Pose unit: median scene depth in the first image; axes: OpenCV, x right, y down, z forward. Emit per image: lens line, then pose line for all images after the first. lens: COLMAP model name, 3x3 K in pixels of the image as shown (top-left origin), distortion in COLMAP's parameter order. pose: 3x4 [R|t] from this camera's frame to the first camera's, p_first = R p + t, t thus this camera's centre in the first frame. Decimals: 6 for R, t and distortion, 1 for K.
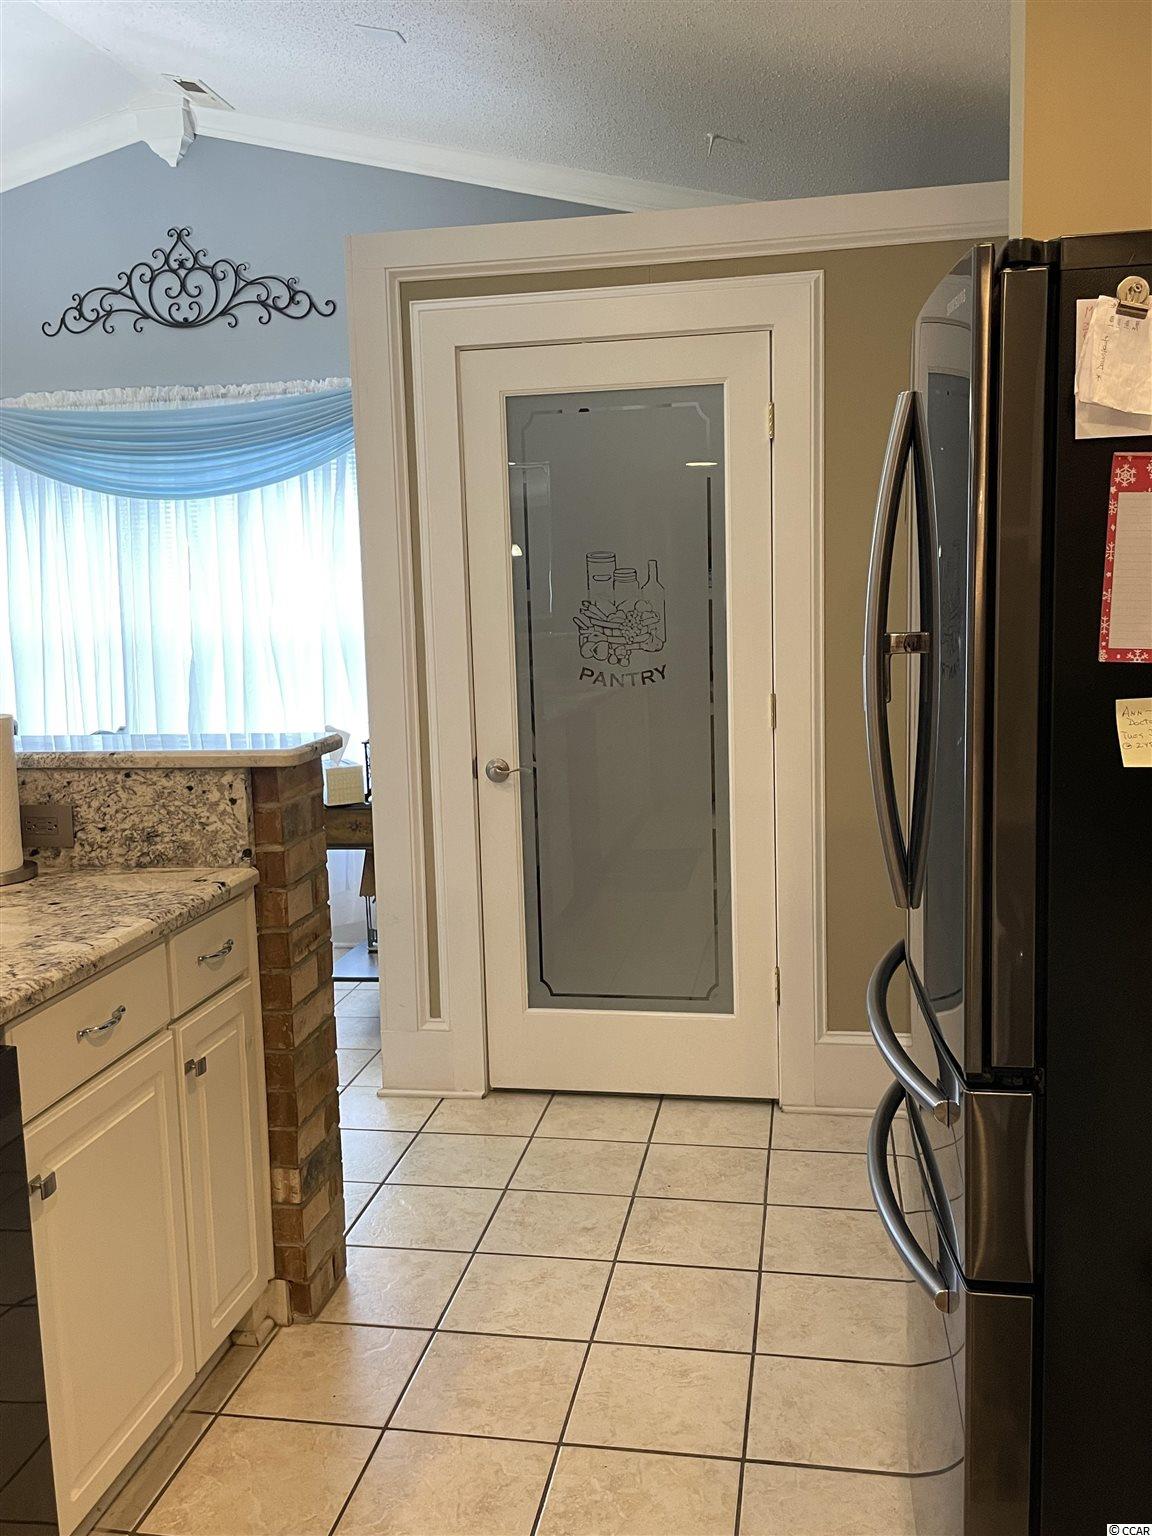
lens RADIAL K [[1355.2, 0, 568.4], [0, 1355.2, 769.7], [0, 0, 1]] dist [0.070442, -0.089924]
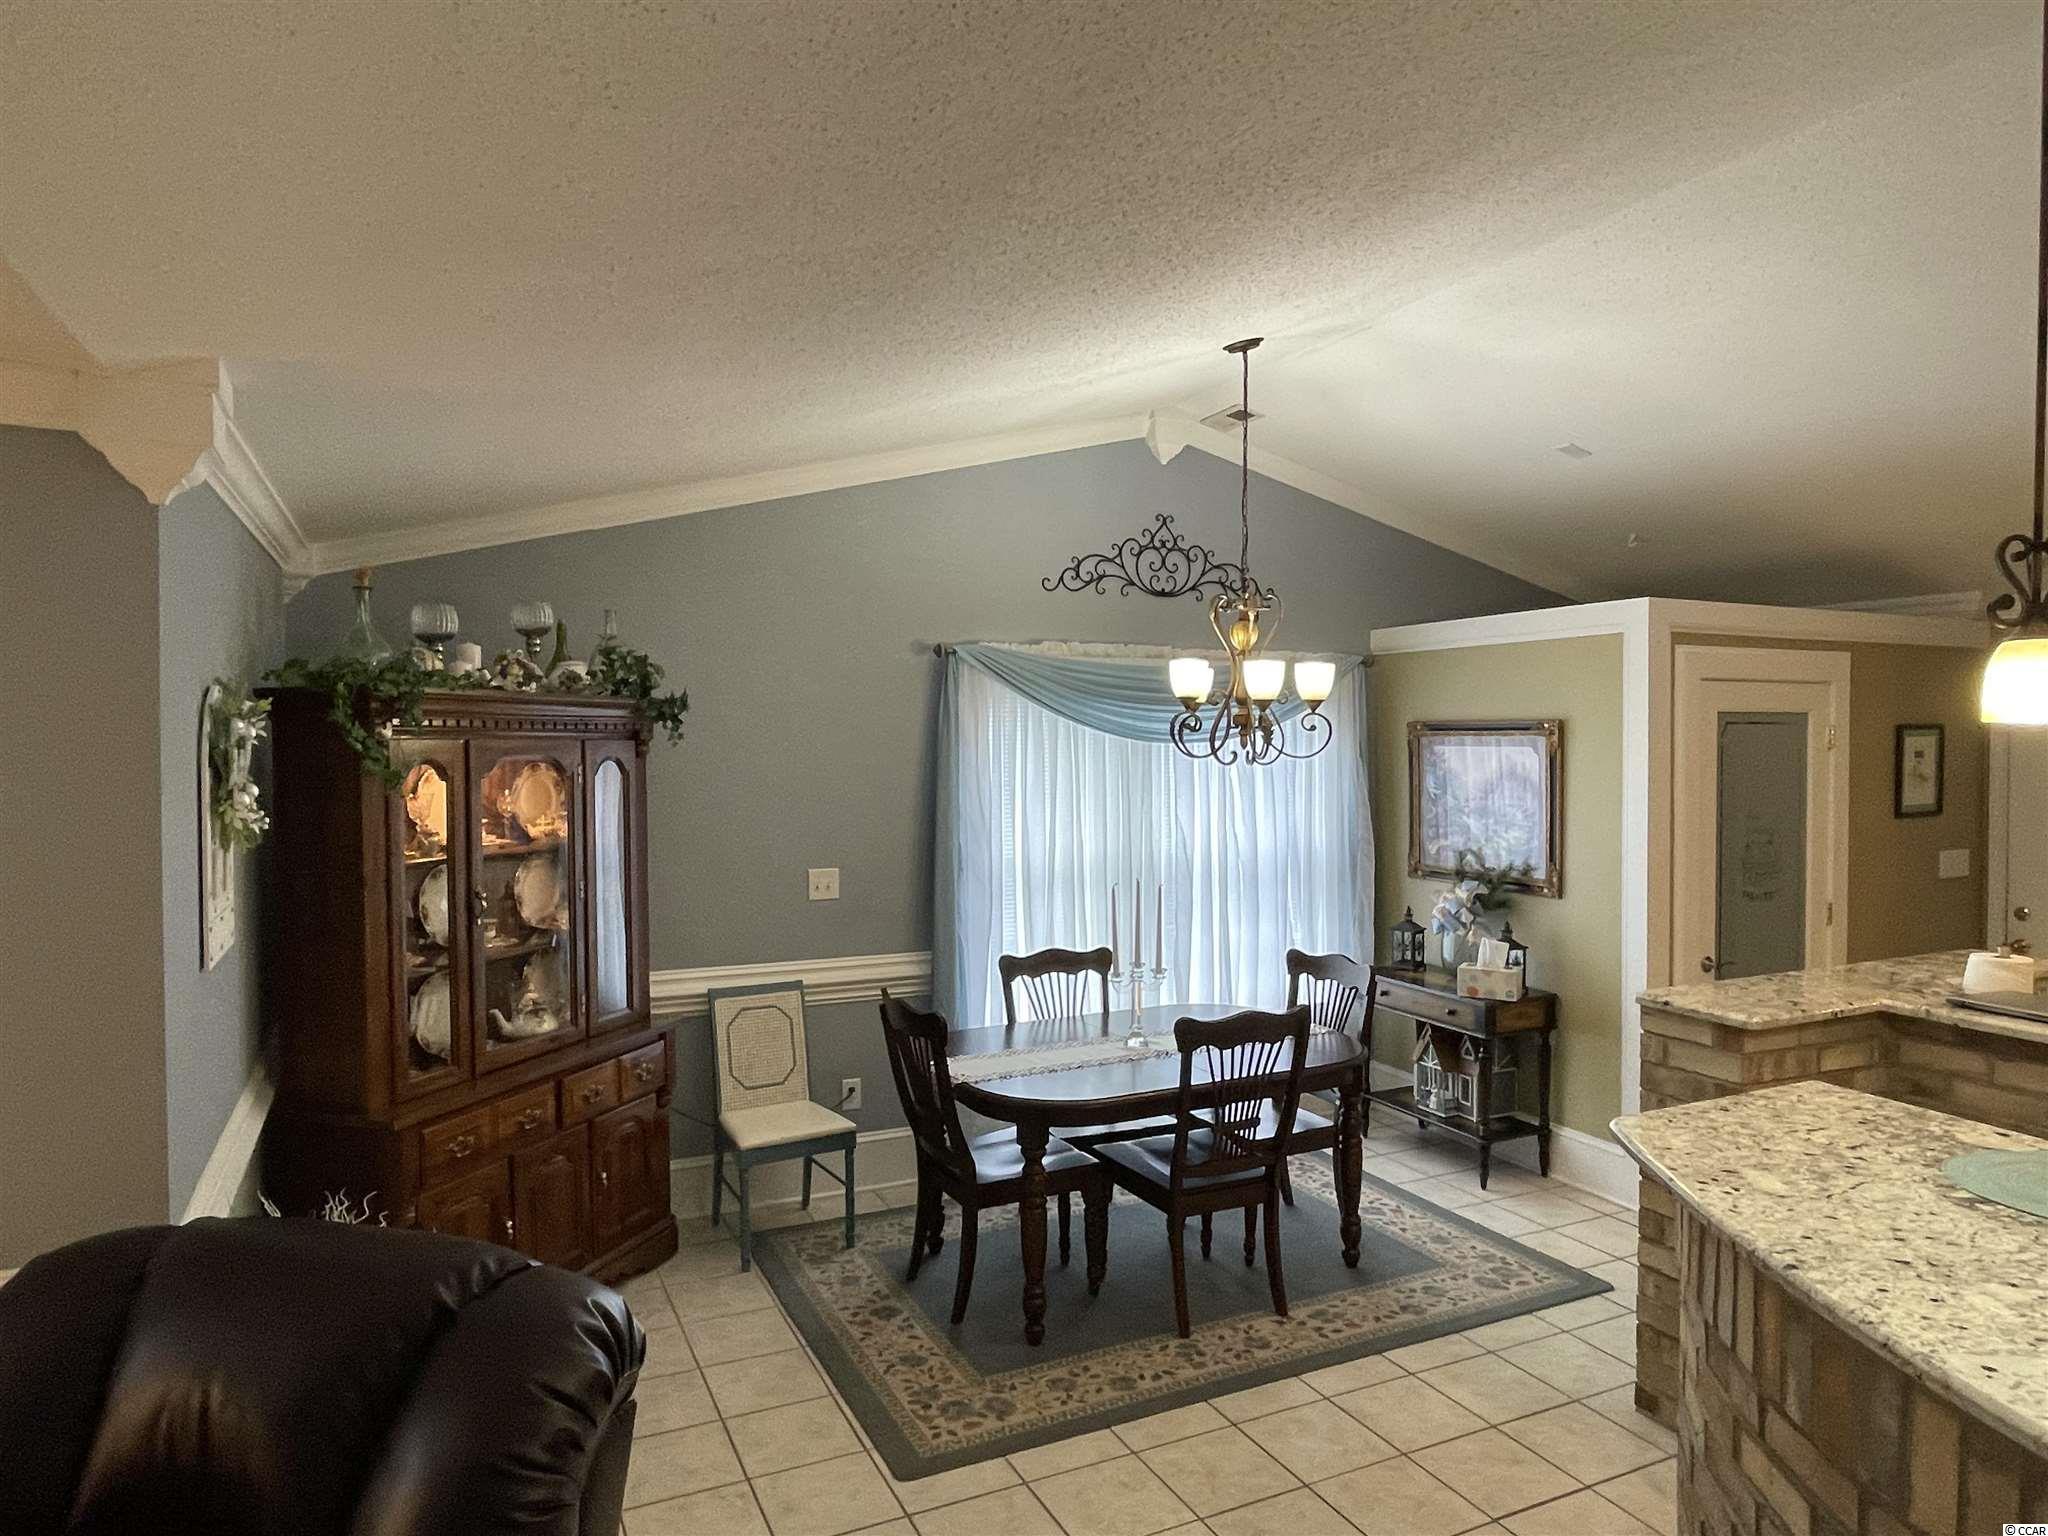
lens RADIAL K [[1264.0, 0, 1018.5], [0, 1264.0, 762.9], [0, 0, 1]] dist [-0.004540, -0.003000]
pose [[0.814290, 0.016145, 0.580233, -1.477733], [0.055499, 0.992868, -0.105513, -0.114233], [-0.577798, 0.118120, 0.807587, 0.330456]]
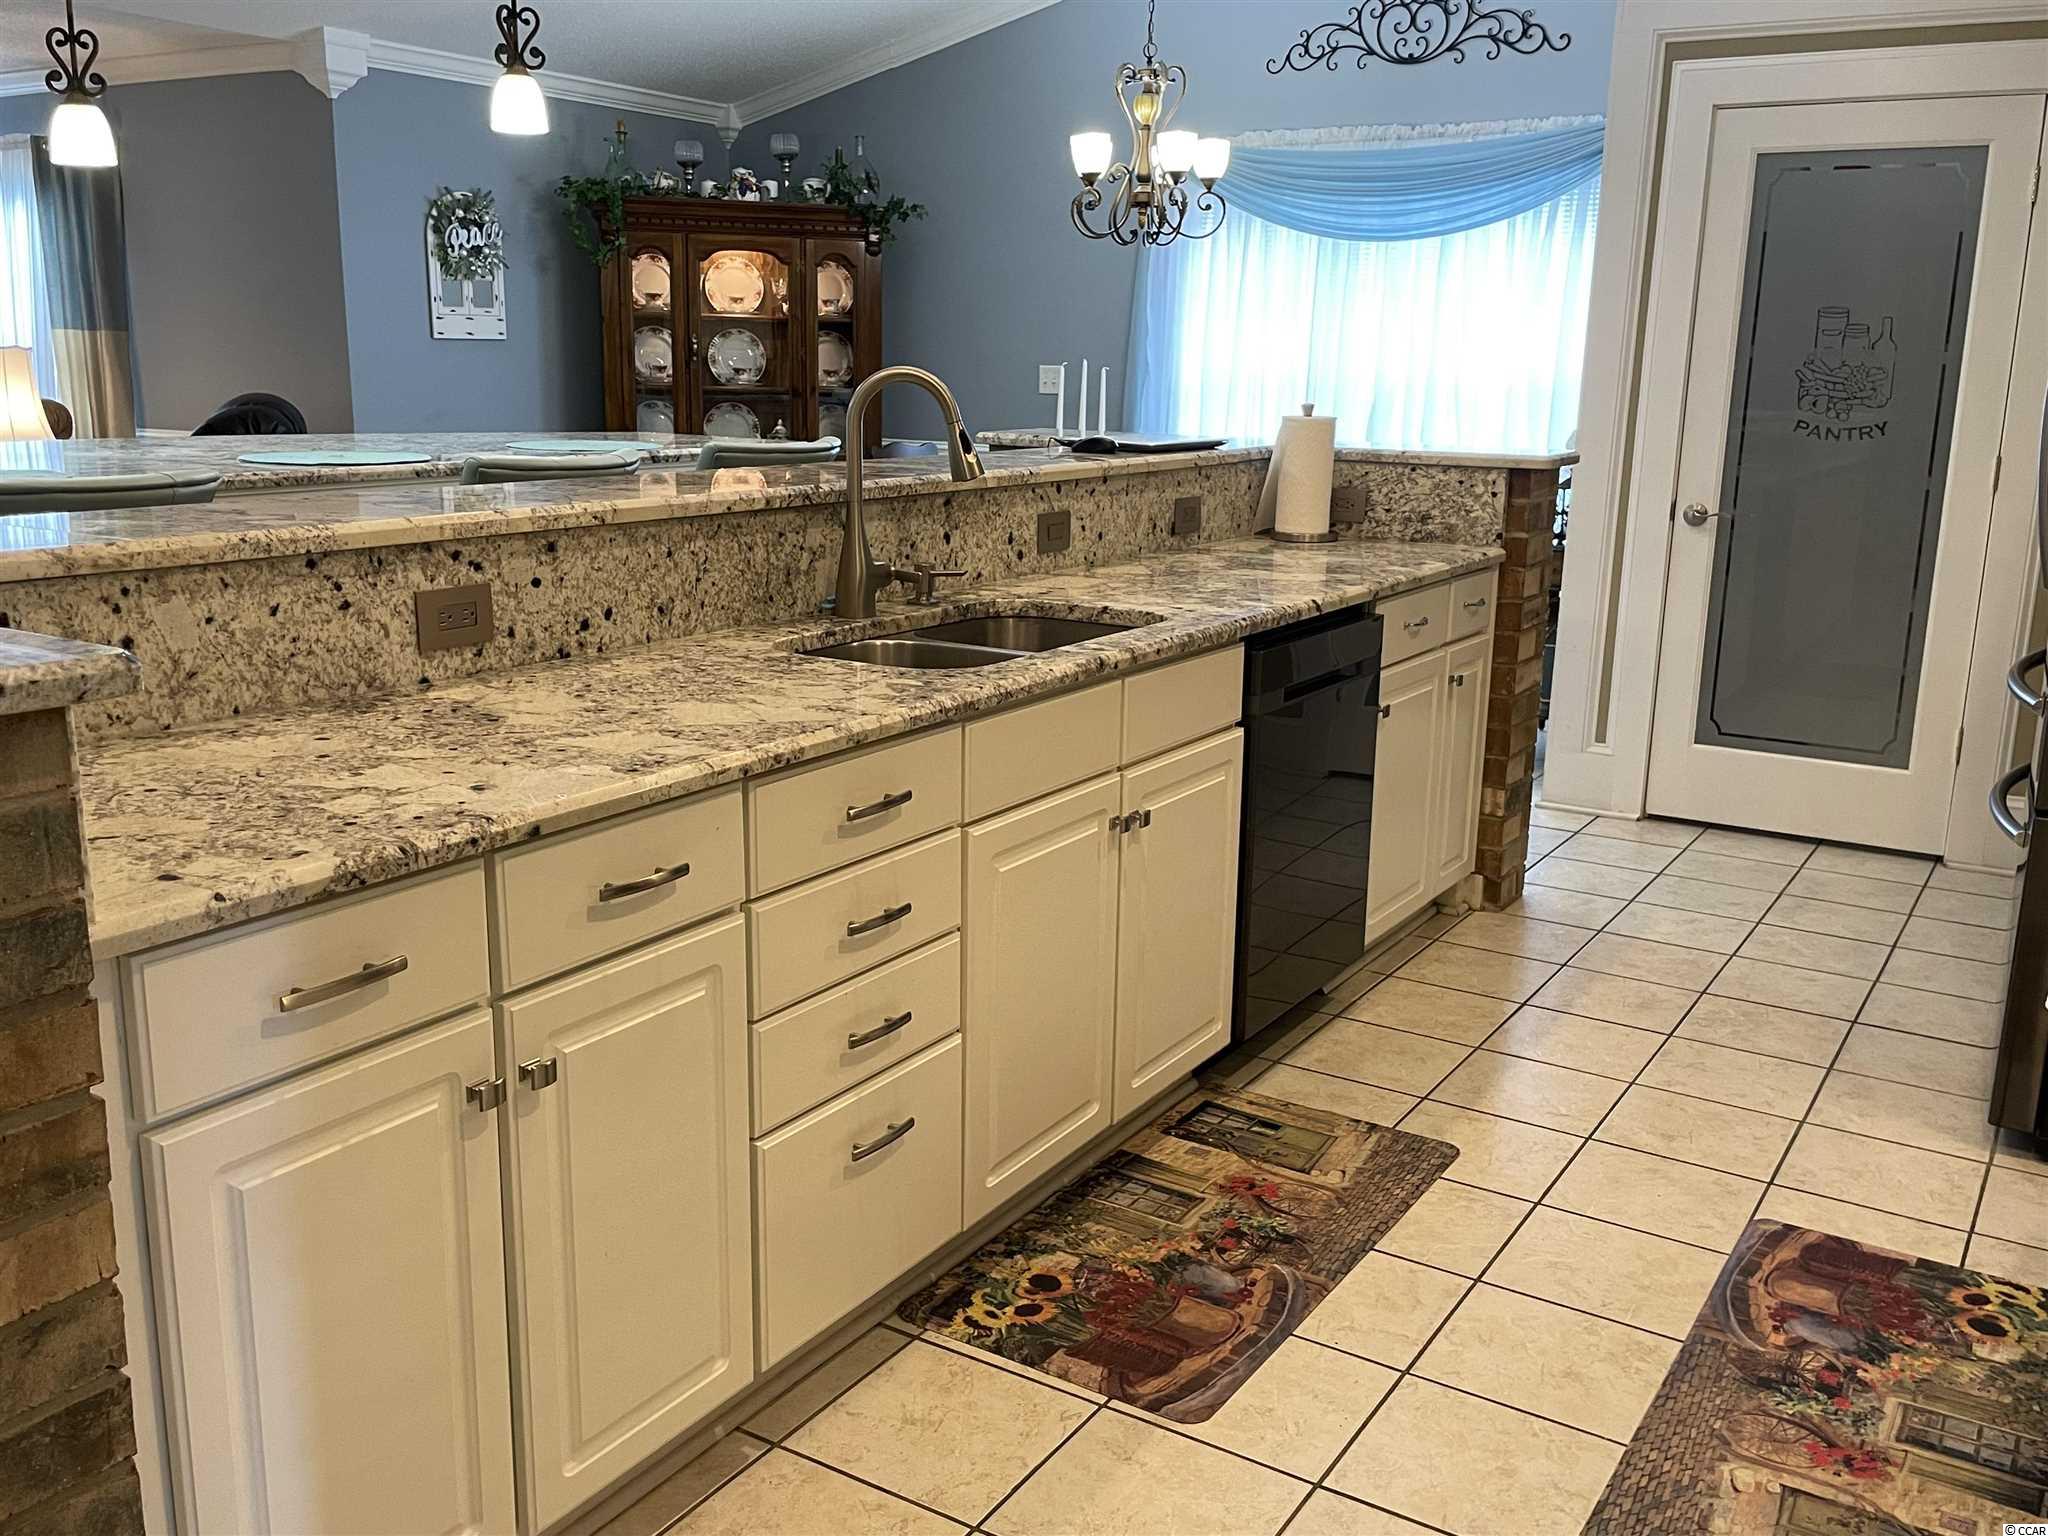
lens RADIAL K [[1806.9, 0, 1020.6], [0, 1806.9, 764.2], [0, 0, 1]] dist [0.070442, -0.089924]
pose [[0.928197, 0.129411, -0.348861, -0.020640], [-0.096610, 0.989235, 0.109914, 0.090974], [0.359329, -0.068319, 0.930707, -0.546464]]
